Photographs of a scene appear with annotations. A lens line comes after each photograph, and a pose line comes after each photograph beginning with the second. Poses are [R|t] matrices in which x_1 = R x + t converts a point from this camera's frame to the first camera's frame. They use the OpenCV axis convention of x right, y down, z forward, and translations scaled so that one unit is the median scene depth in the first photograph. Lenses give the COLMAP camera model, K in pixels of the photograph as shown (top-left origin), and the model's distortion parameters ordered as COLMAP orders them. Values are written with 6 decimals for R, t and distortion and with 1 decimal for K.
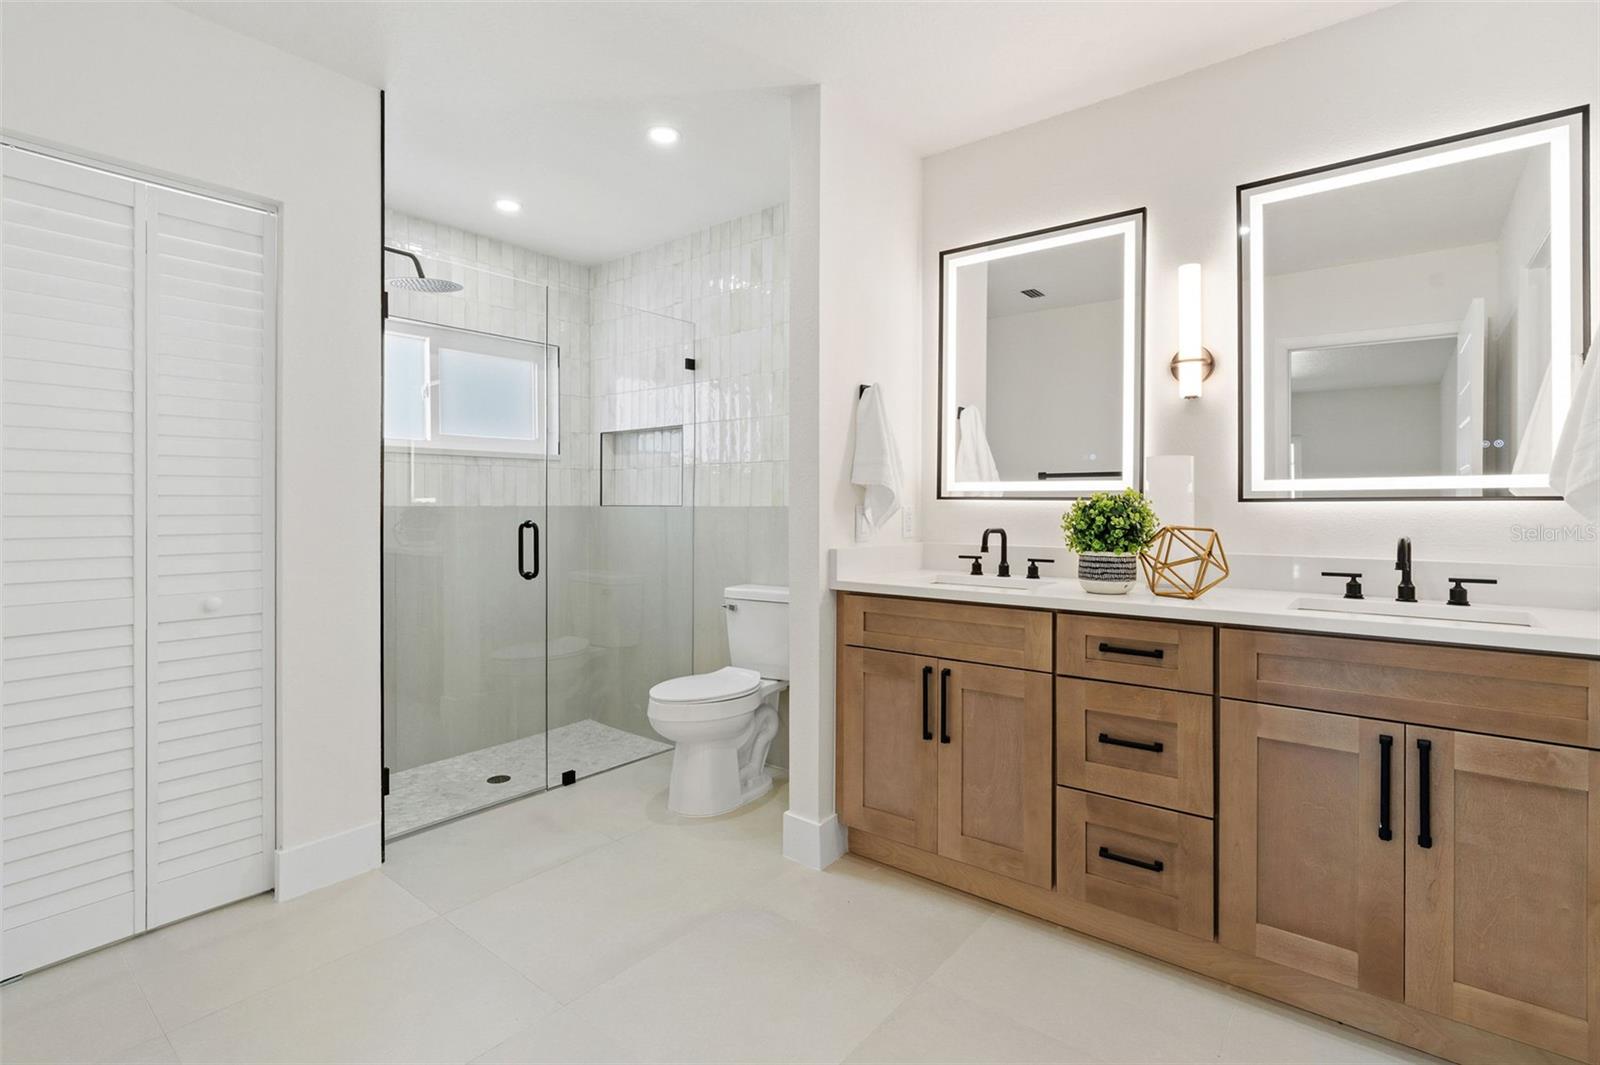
lens RADIAL K [[738.8, 0, 808.5], [0, 738.8, 508.3], [0, 0, 1]] dist [-0.011167, 0.002912]
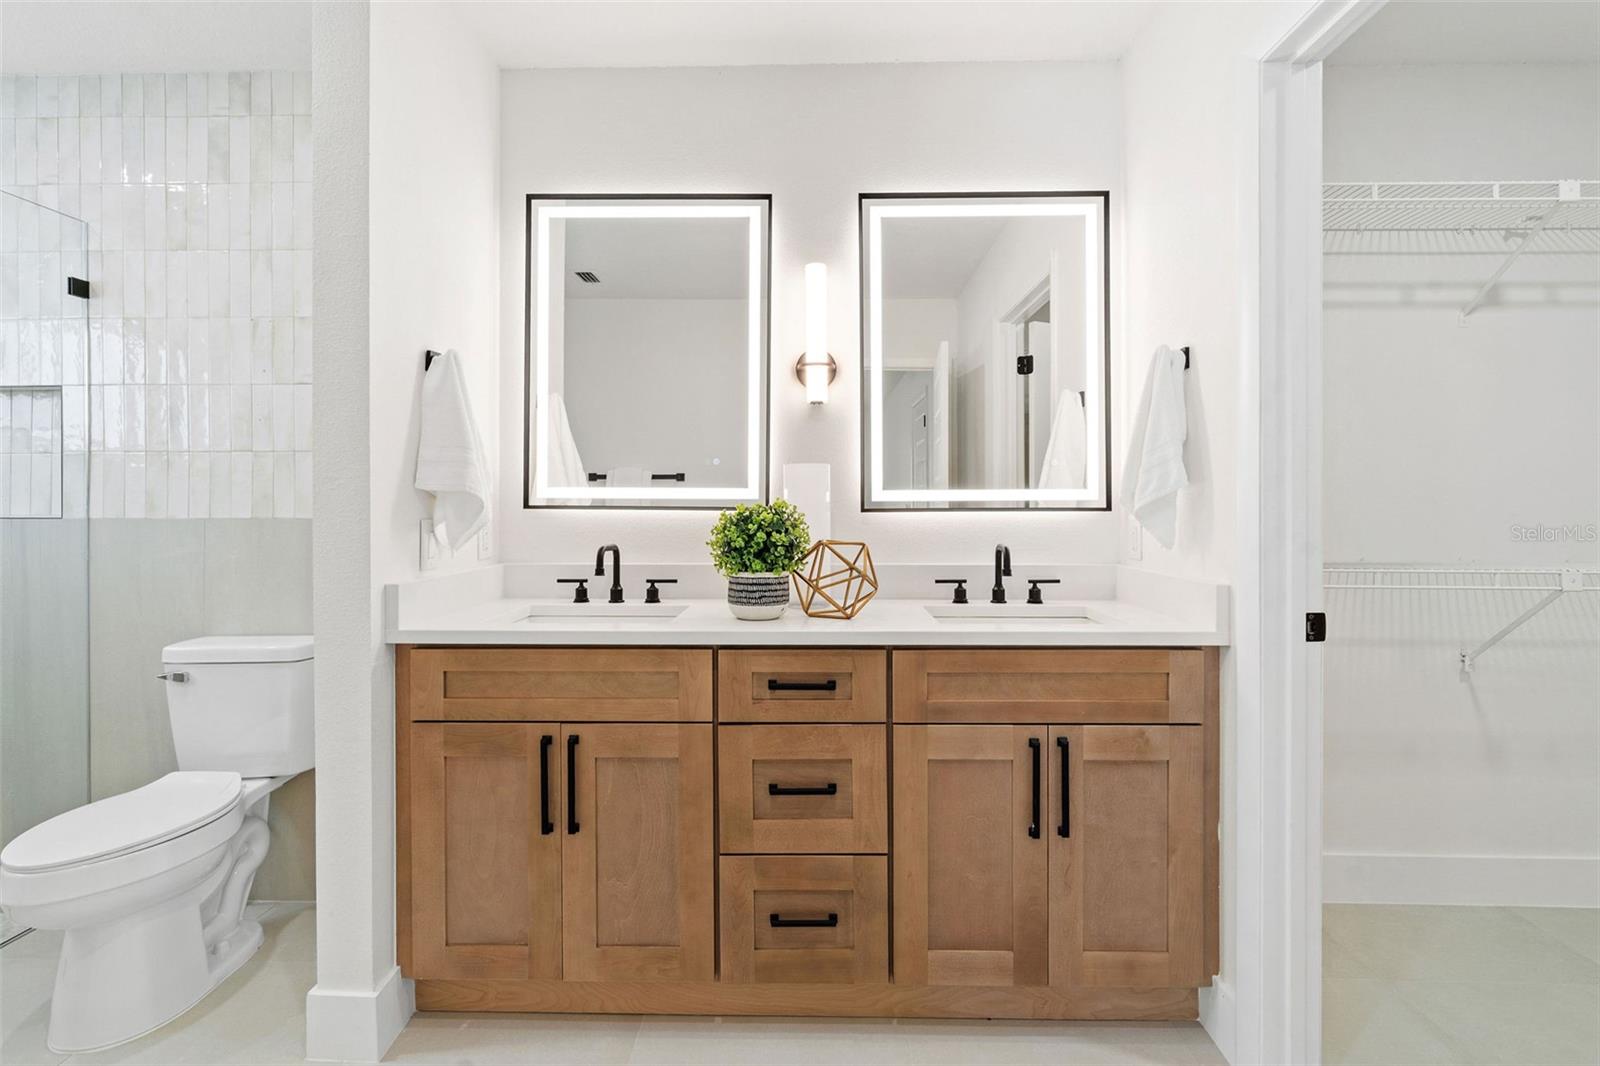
lens RADIAL K [[738.8, 0, 789.5], [0, 738.8, 508.8], [0, 0, 1]] dist [-0.011167, 0.002912]
pose [[0.800679, -0.007113, 0.599052, -0.092905], [0.004225, 0.999972, 0.006226, -0.020801], [-0.599079, -0.002454, 0.800686, 0.270692]]
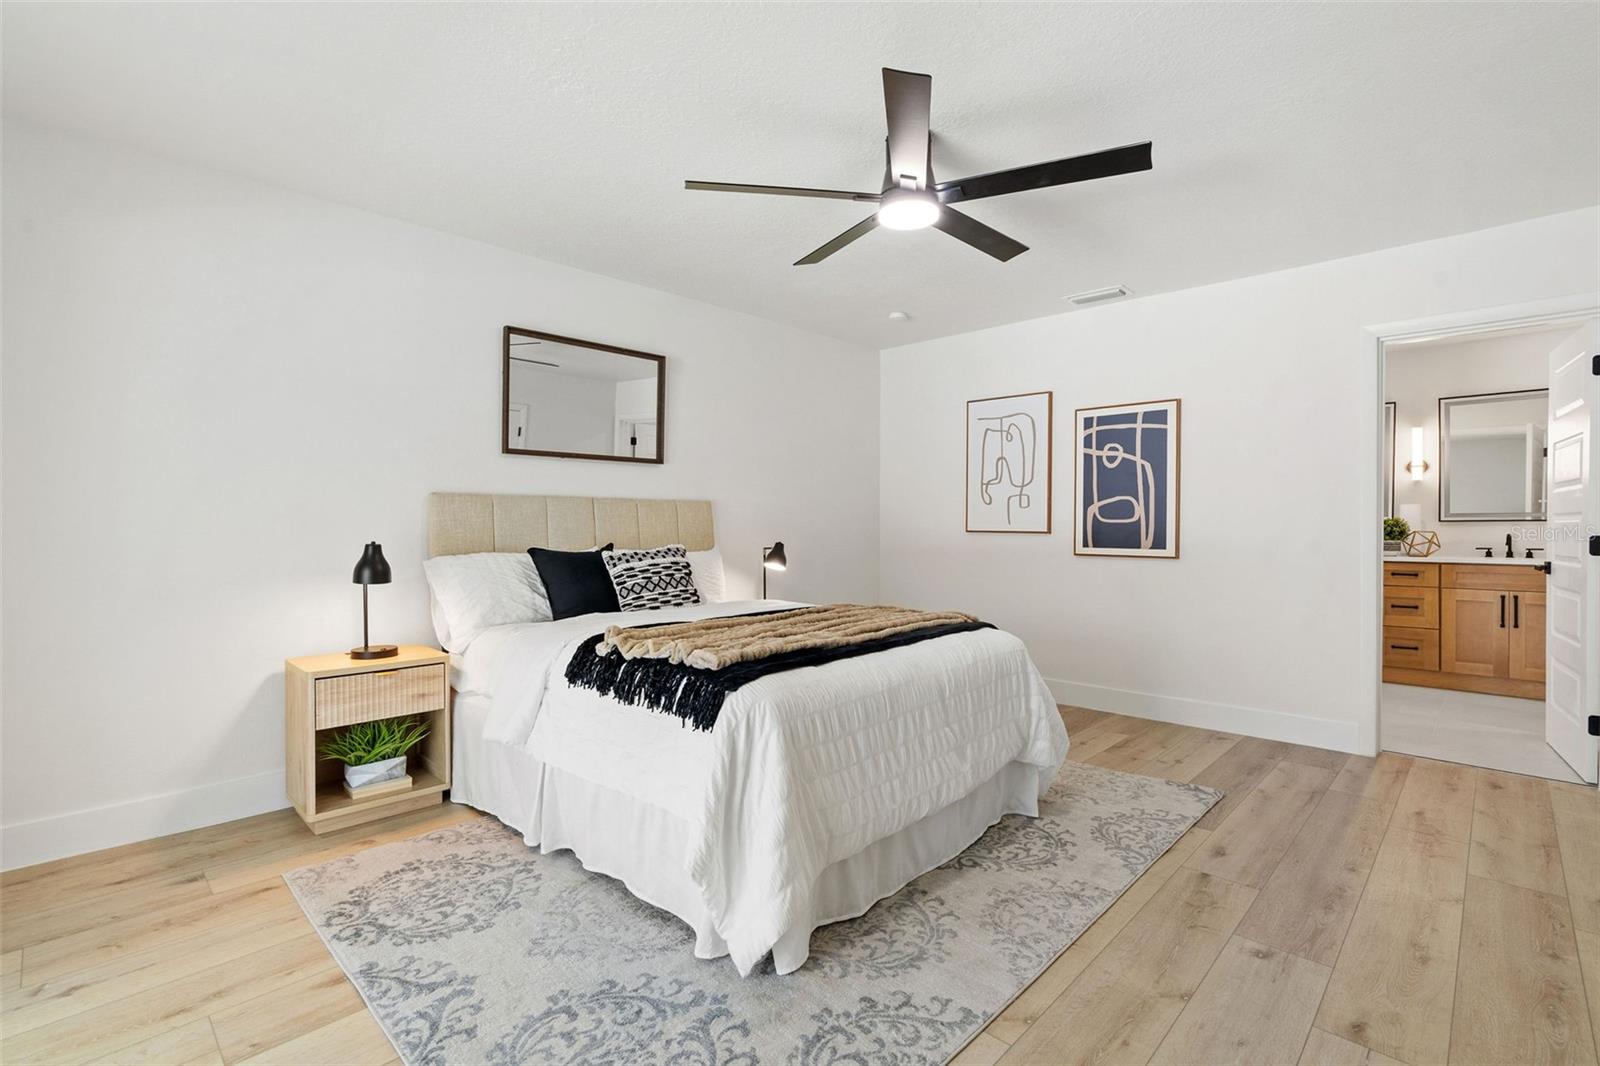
lens RADIAL K [[738.8, 0, 792.7], [0, 738.8, 529.8], [0, 0, 1]] dist [-0.011167, 0.002912]
pose [[0.995921, -0.002331, -0.090202, -1.485752], [0.002942, 0.999974, 0.006647, -0.003538], [0.090185, -0.006885, 0.995901, -1.820192]]
